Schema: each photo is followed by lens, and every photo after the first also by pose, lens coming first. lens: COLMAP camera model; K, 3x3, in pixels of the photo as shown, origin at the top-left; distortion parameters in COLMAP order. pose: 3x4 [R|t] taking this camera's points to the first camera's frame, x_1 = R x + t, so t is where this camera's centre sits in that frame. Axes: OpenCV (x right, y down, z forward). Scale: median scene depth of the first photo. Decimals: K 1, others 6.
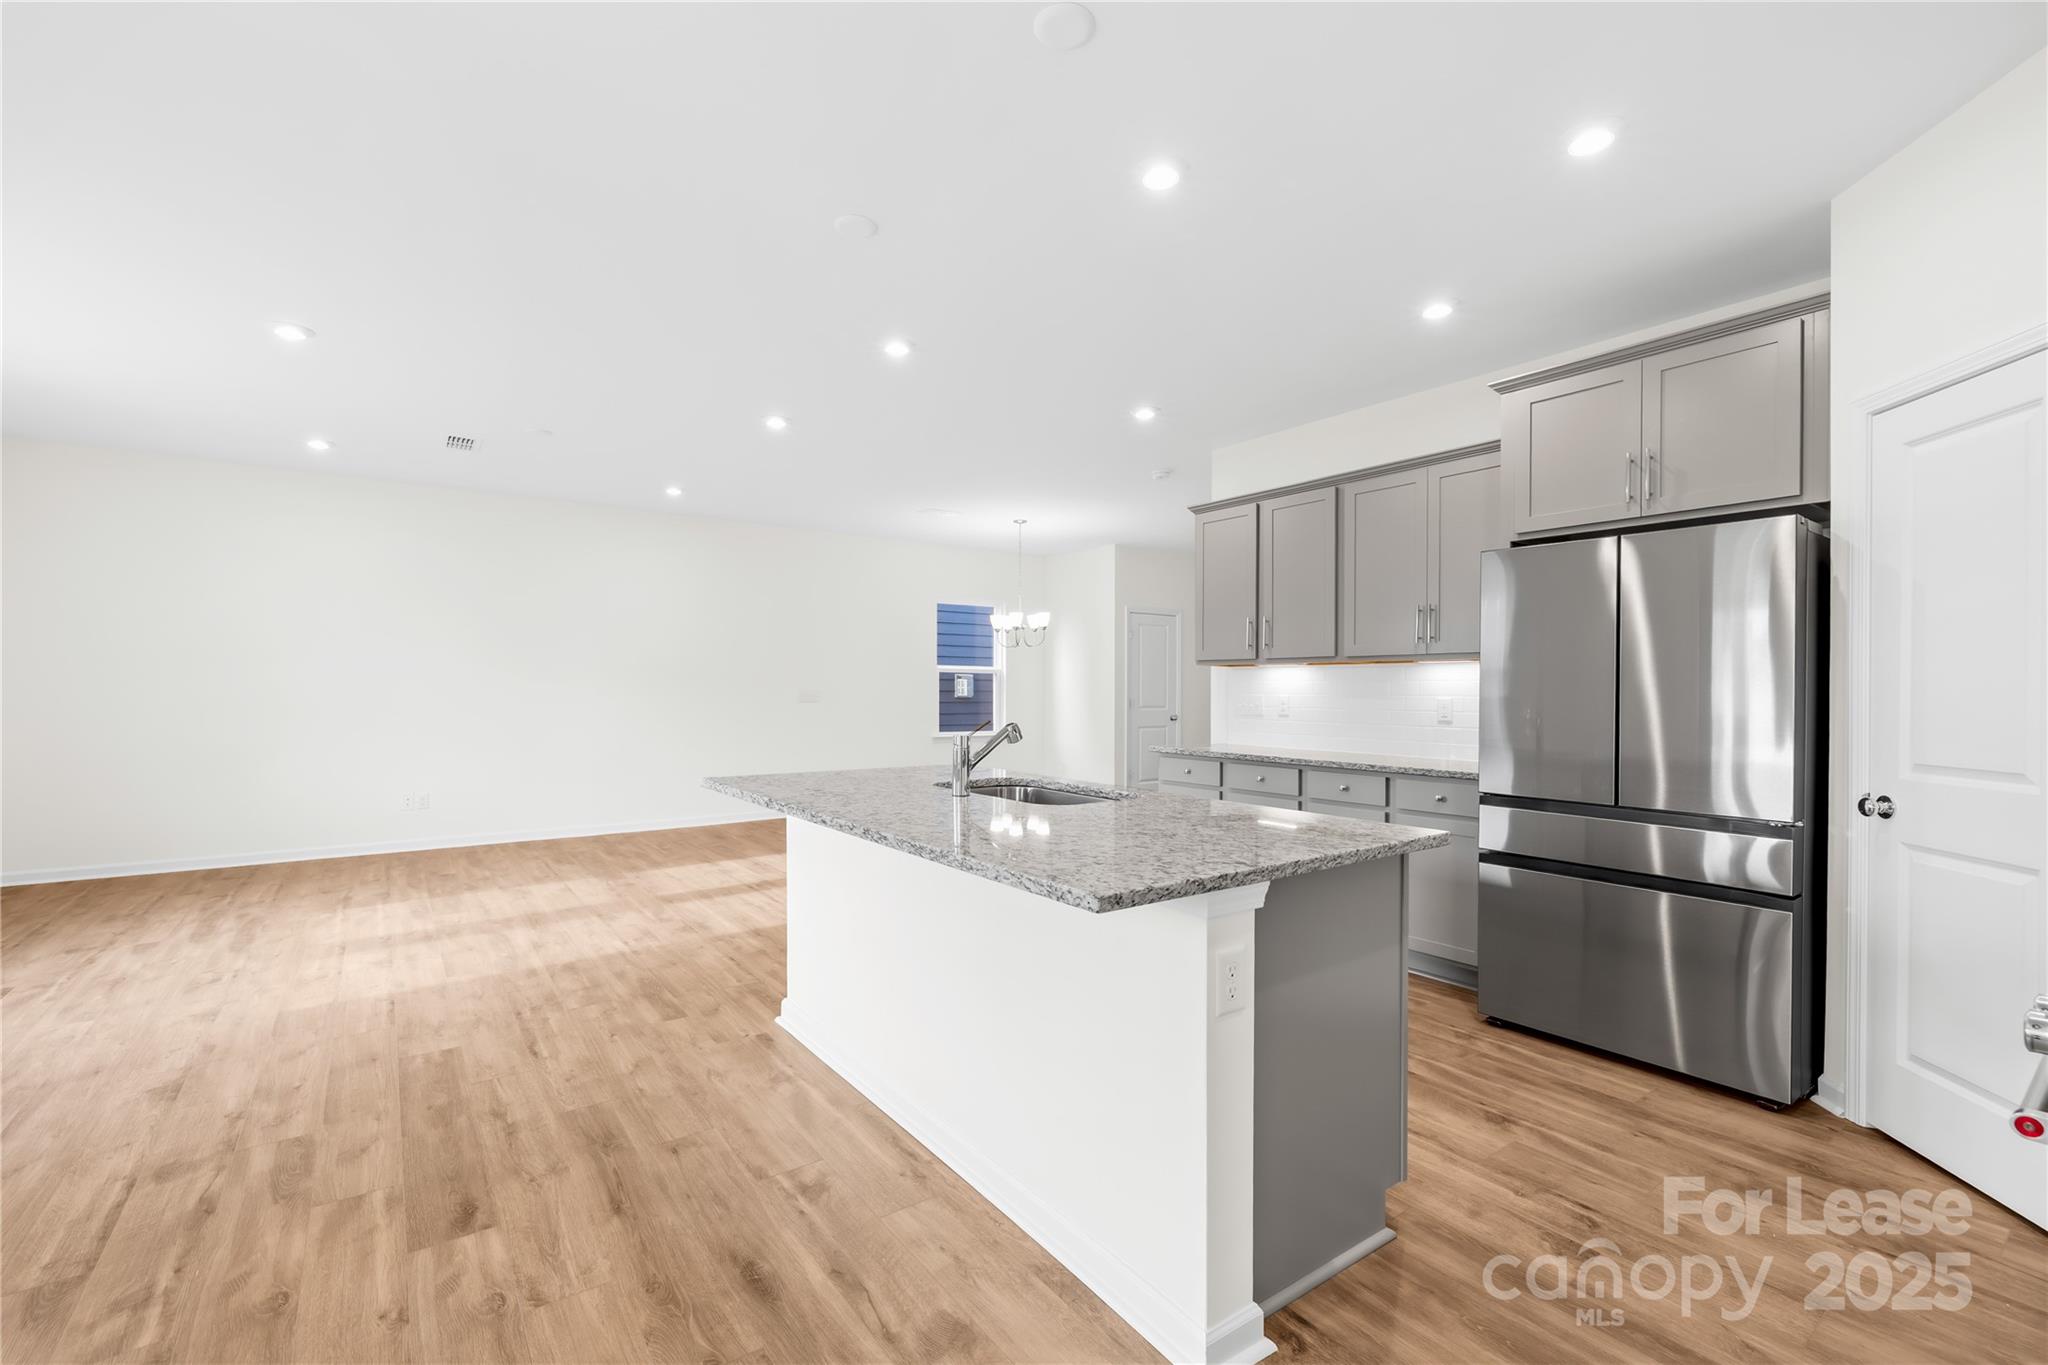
lens RADIAL K [[892.9, 0, 1000.4], [0, 892.9, 688.3], [0, 0, 1]] dist [-0.000742, -0.000479]
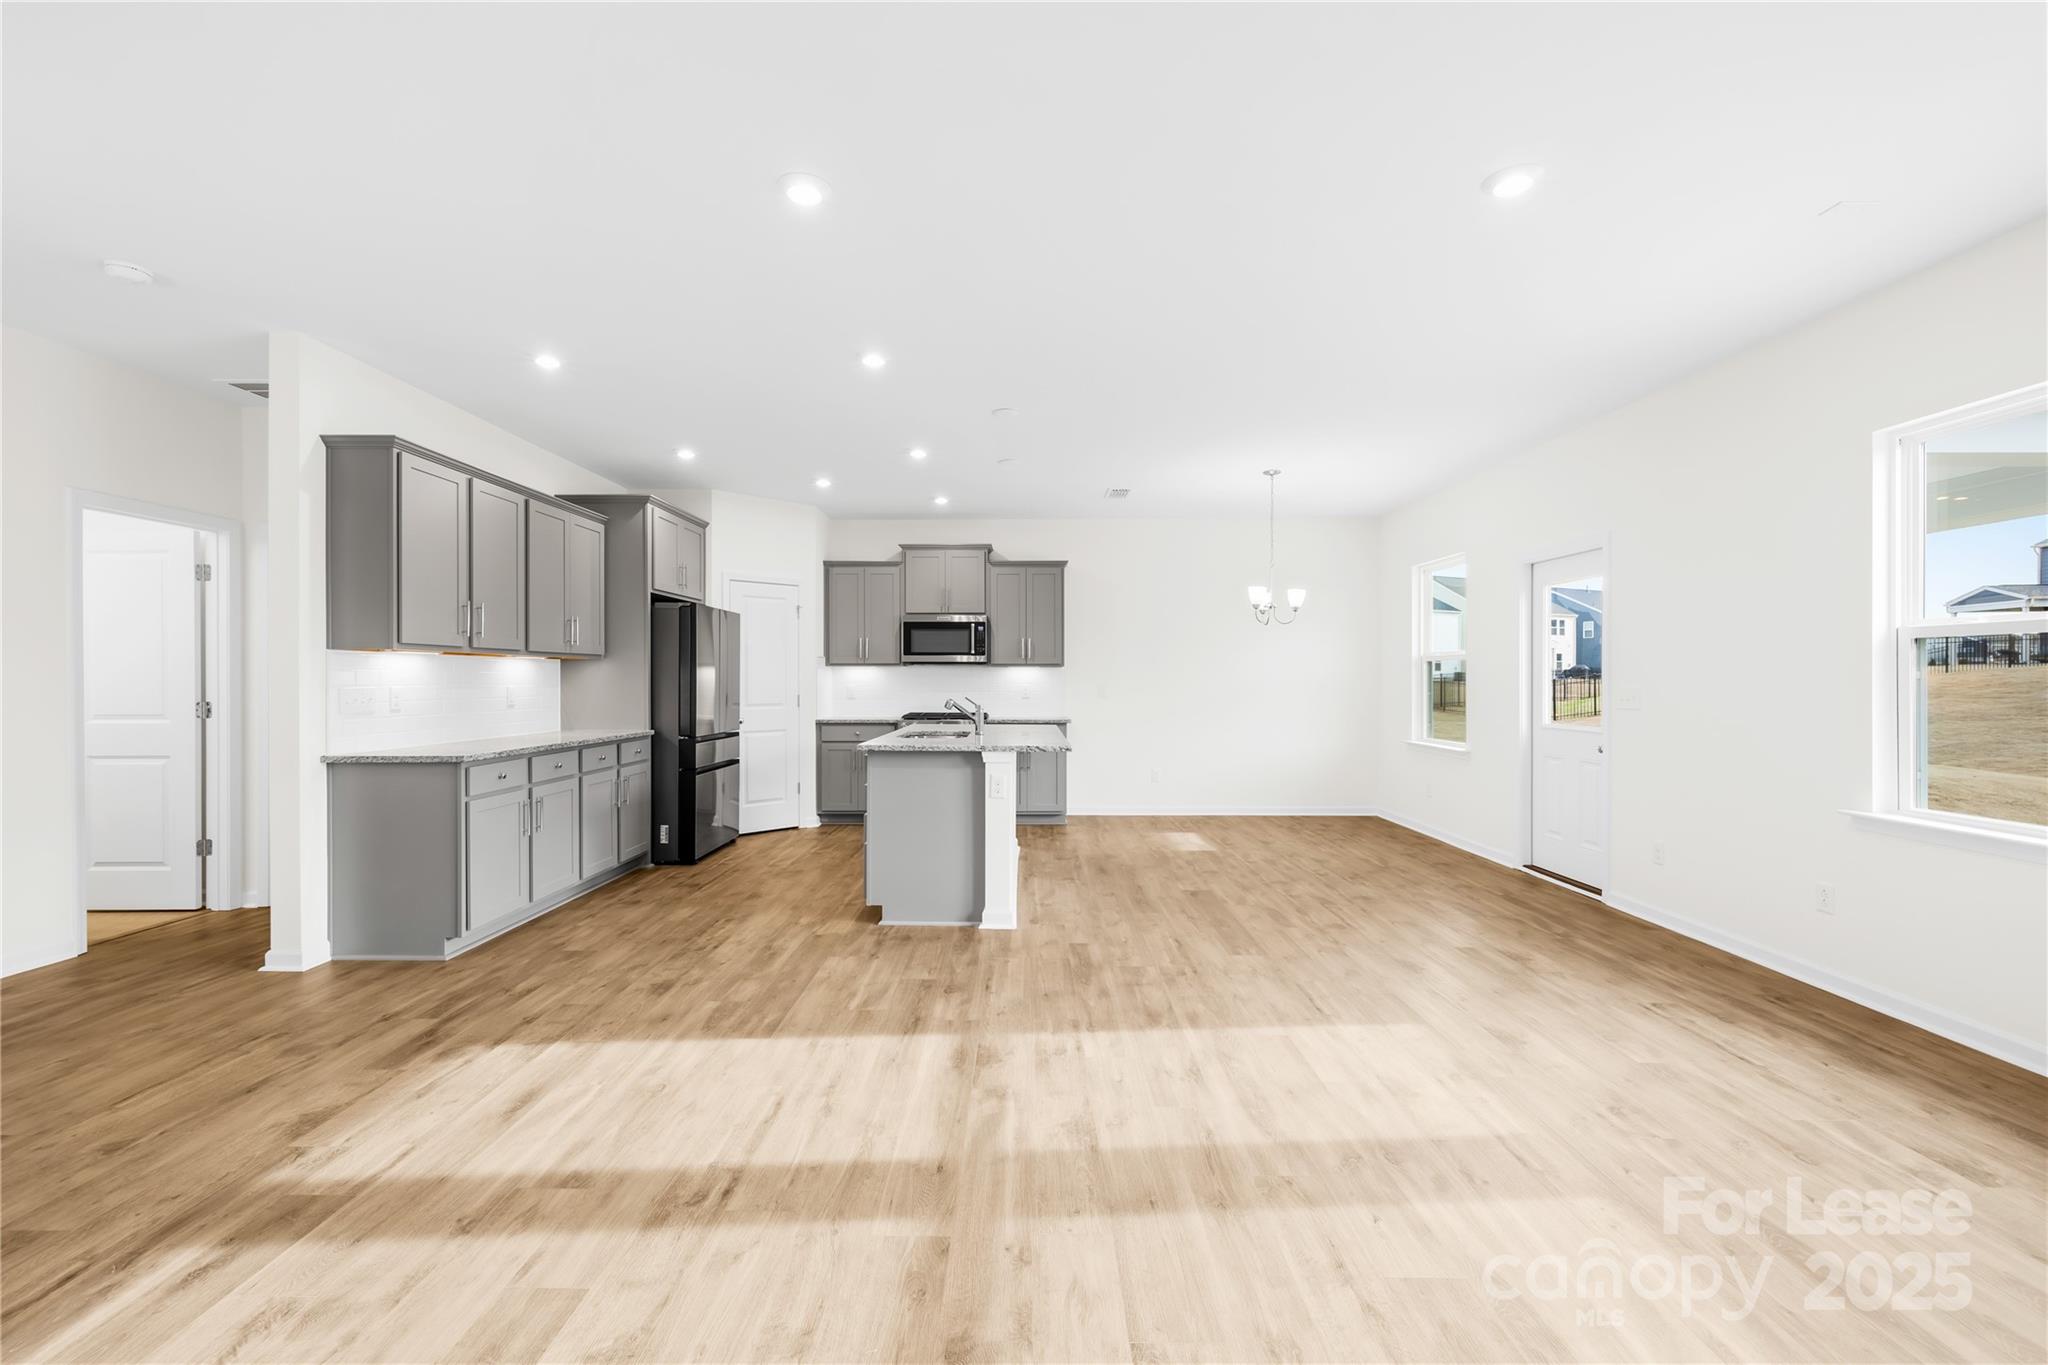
lens RADIAL K [[864.5, 0, 1028.9], [0, 864.5, 683.0], [0, 0, 1]] dist [-0.000664, -0.000691]
pose [[-0.824101, -0.009001, 0.566371, -1.034066], [-0.005701, 0.999955, 0.007596, -0.009498], [-0.566414, 0.003031, -0.824115, 2.125756]]
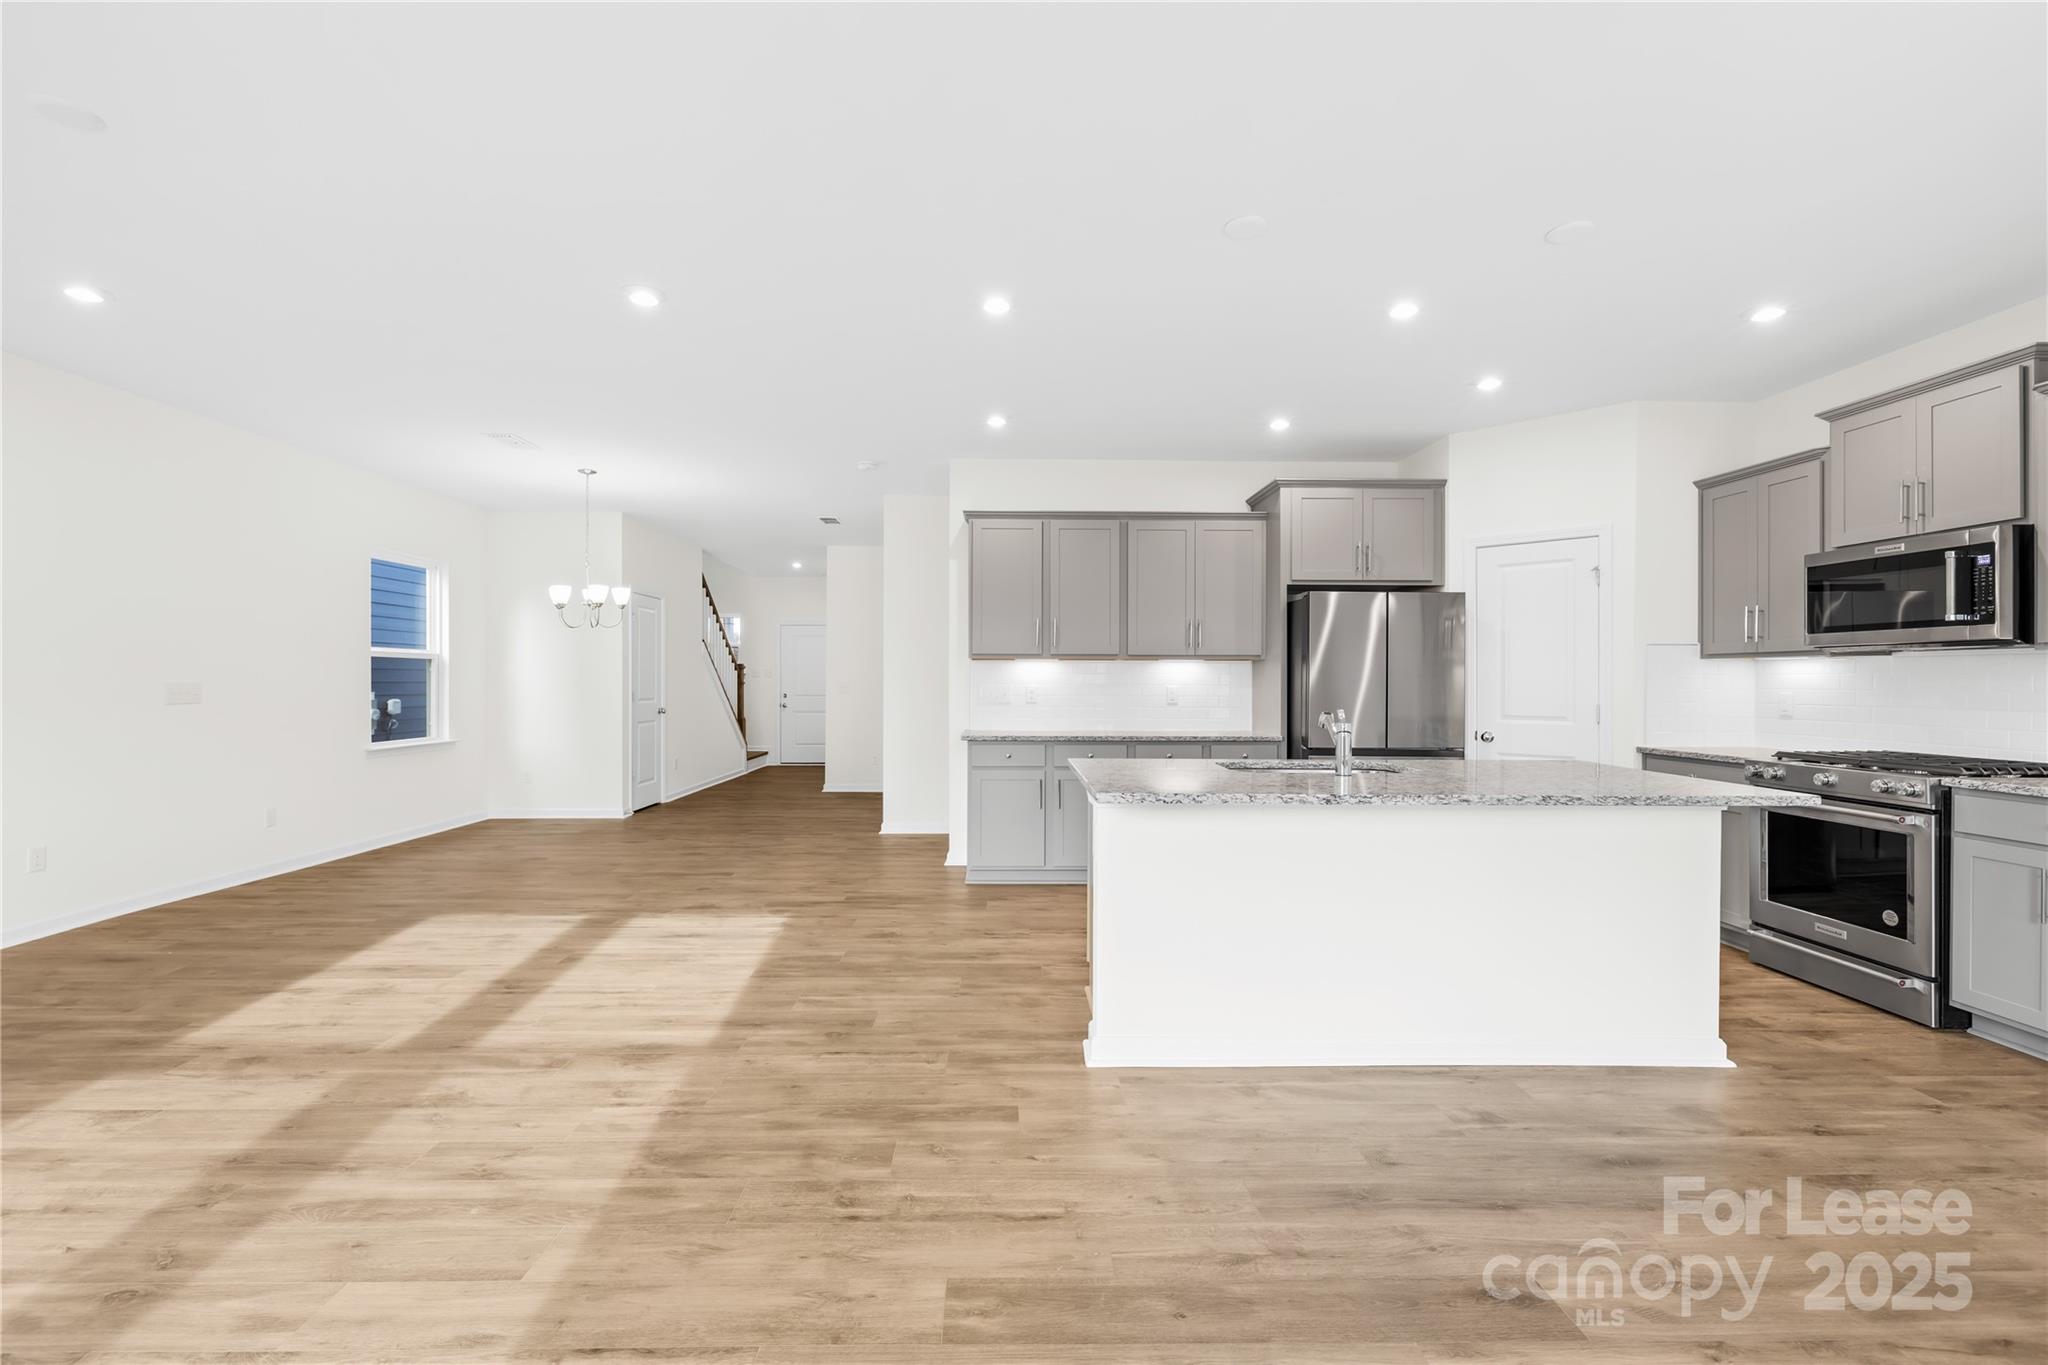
lens RADIAL K [[869.5, 0, 1012.5], [0, 869.5, 685.2], [0, 0, 1]] dist [0.000203, -0.000493]
pose [[0.559087, -0.008258, 0.829068, -1.017798], [0.000444, 0.999953, 0.009660, -0.006353], [-0.829109, -0.005033, 0.559065, 0.607054]]
